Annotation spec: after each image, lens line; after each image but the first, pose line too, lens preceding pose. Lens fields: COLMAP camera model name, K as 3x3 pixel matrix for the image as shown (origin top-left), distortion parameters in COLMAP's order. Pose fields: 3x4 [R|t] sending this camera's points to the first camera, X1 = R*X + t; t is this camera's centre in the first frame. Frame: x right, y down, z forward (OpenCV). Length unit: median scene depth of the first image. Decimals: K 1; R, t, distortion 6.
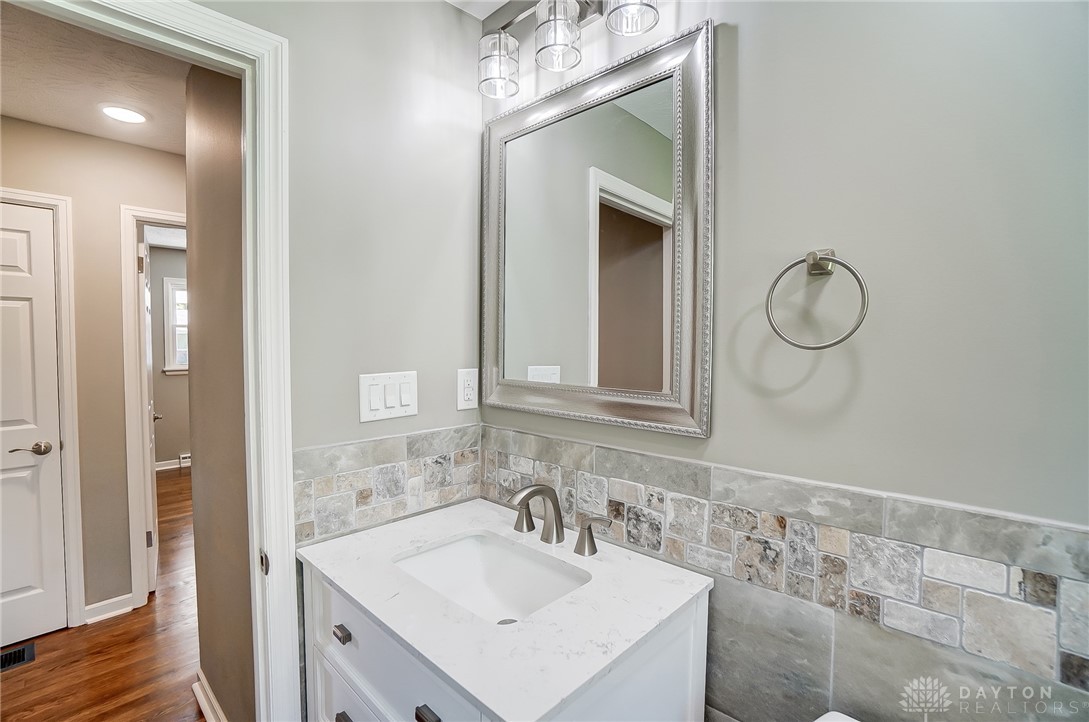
lens RADIAL K [[475.4, 0, 541.1], [0, 475.4, 357.7], [0, 0, 1]] dist [-0.022410, 0.005872]
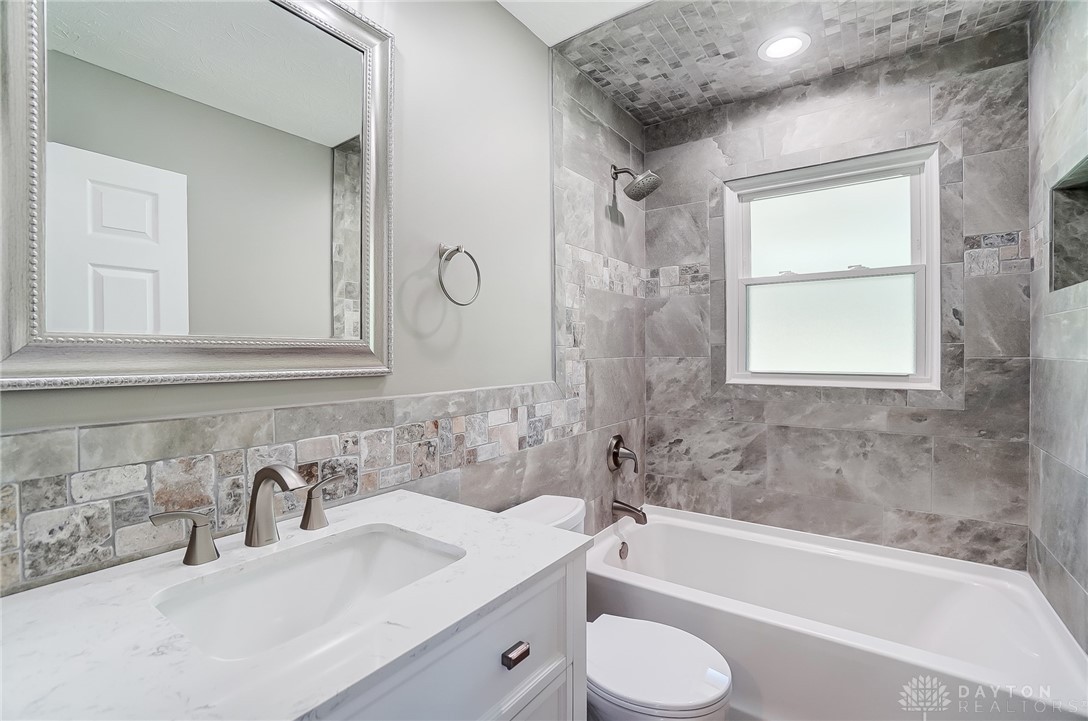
lens RADIAL K [[474.9, 0, 541.6], [0, 474.9, 357.4], [0, 0, 1]] dist [-0.022410, 0.005872]
pose [[-0.091894, -0.015238, 0.995652, -0.872543], [0.037316, 0.999128, 0.018735, 0.116157], [-0.995069, 0.038875, -0.091245, 0.725879]]
